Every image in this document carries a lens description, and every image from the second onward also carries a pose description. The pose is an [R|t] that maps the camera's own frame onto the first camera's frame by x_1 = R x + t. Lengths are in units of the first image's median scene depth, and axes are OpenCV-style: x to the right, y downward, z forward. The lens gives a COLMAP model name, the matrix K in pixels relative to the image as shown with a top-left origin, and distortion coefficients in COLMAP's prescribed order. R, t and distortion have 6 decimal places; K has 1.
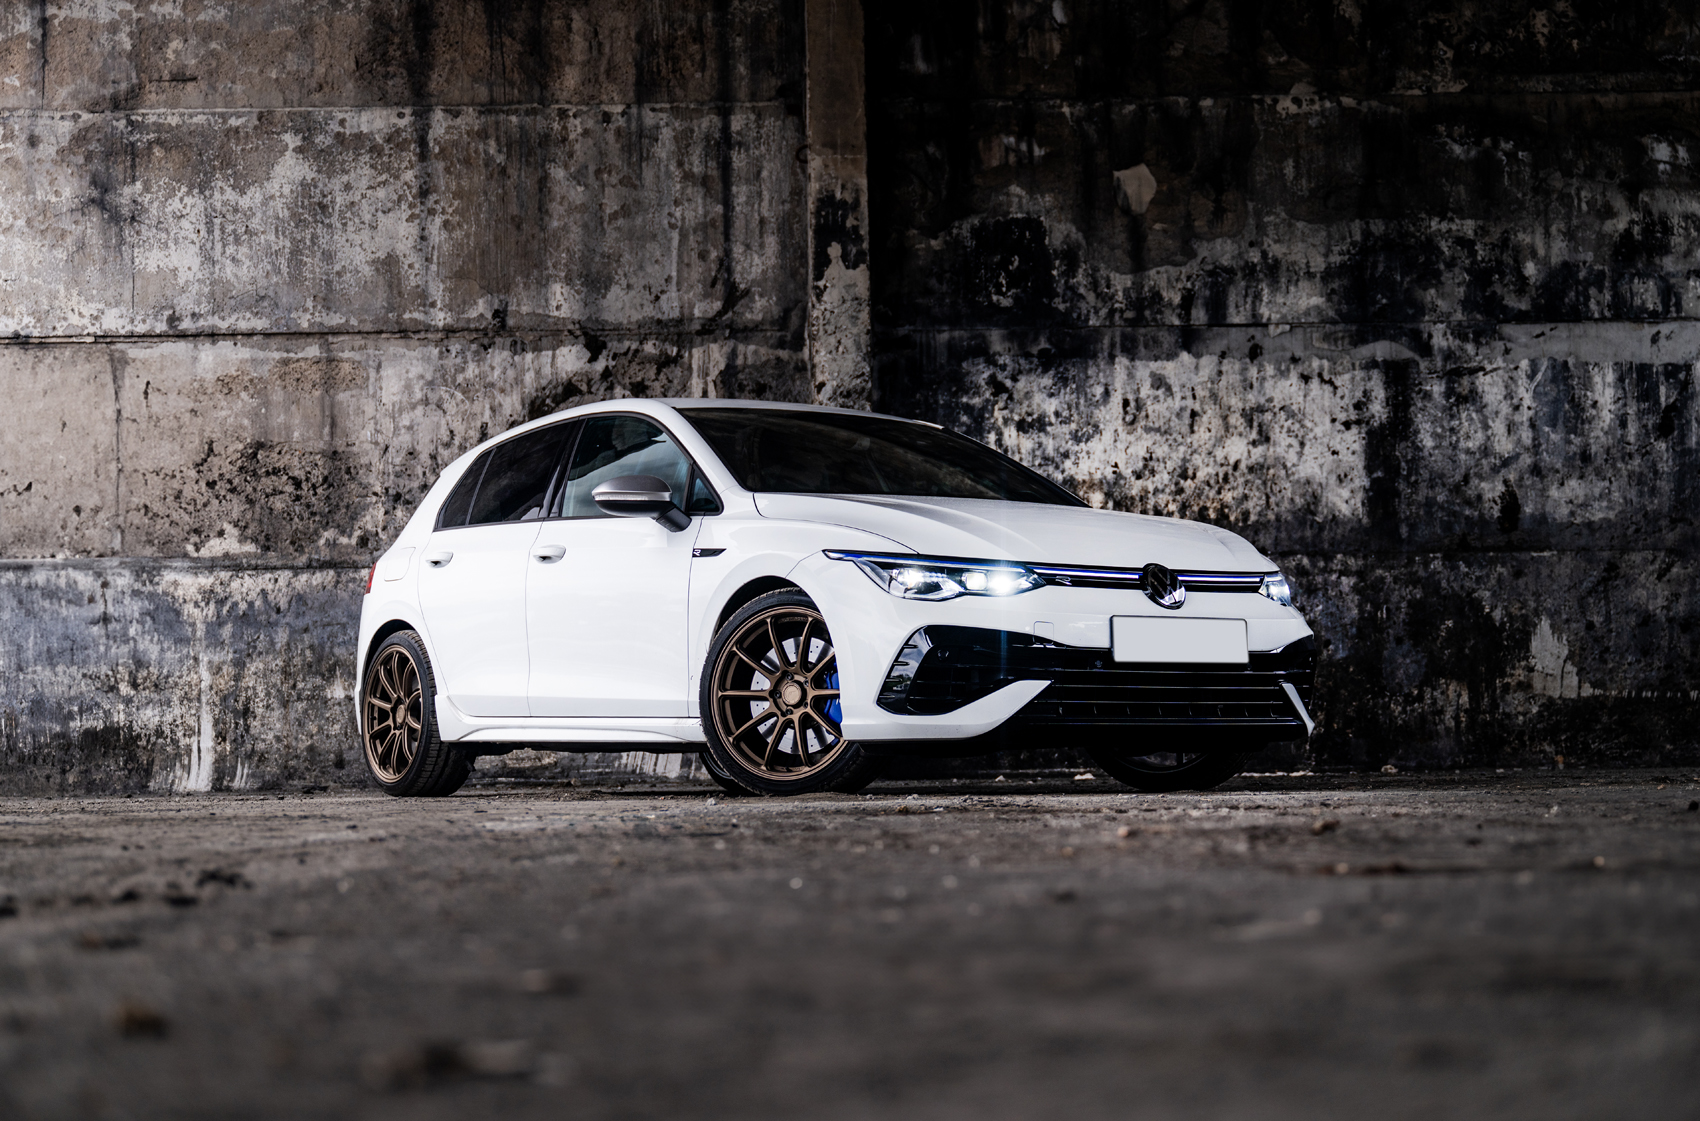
lens RADIAL K [[2690.6, 0, 850.8], [0, 2690.6, 555.1], [0, 0, 1]] dist [0.004100, 0.000000]
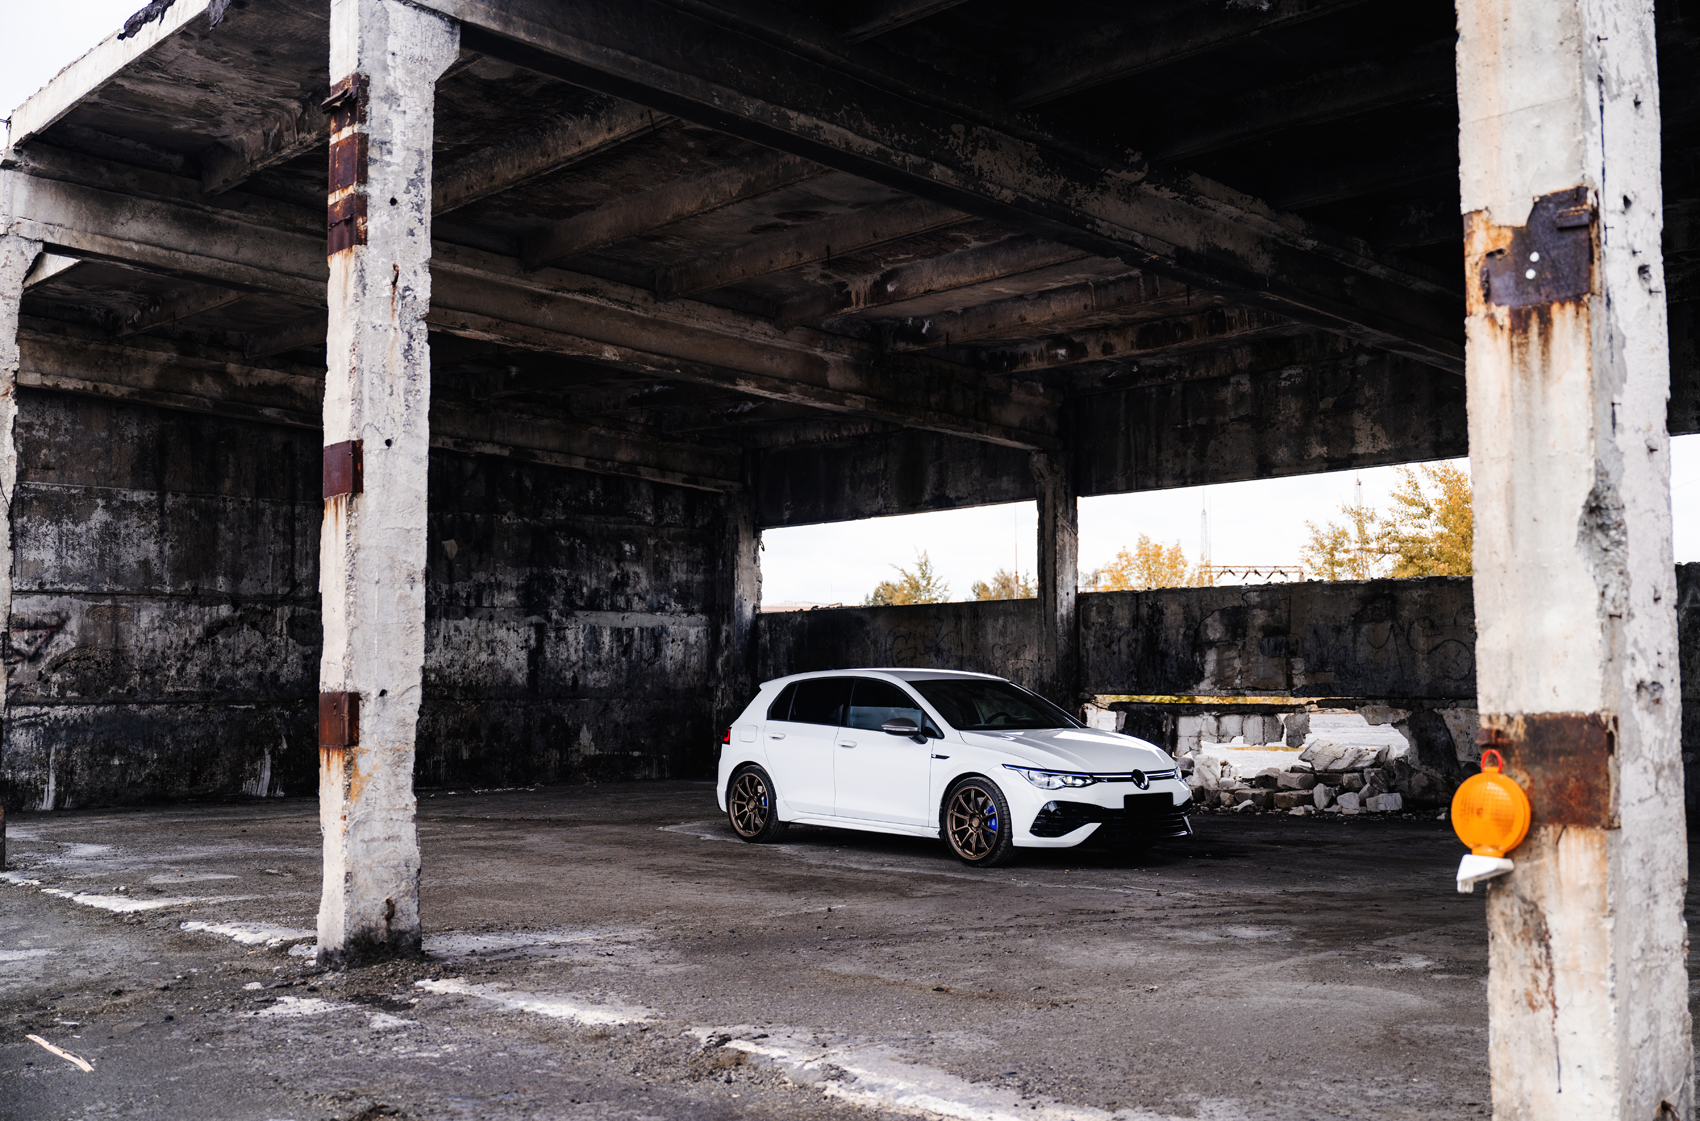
lens RADIAL K [[1737.4, 0, 842.0], [0, 1737.4, 553.6], [0, 0, 1]] dist [0.004751, 0.000000]
pose [[0.742121, 0.061567, 0.667432, -0.691227], [-0.052824, 0.998047, -0.033330, -0.098825], [-0.668181, -0.010522, 0.743925, -0.420014]]
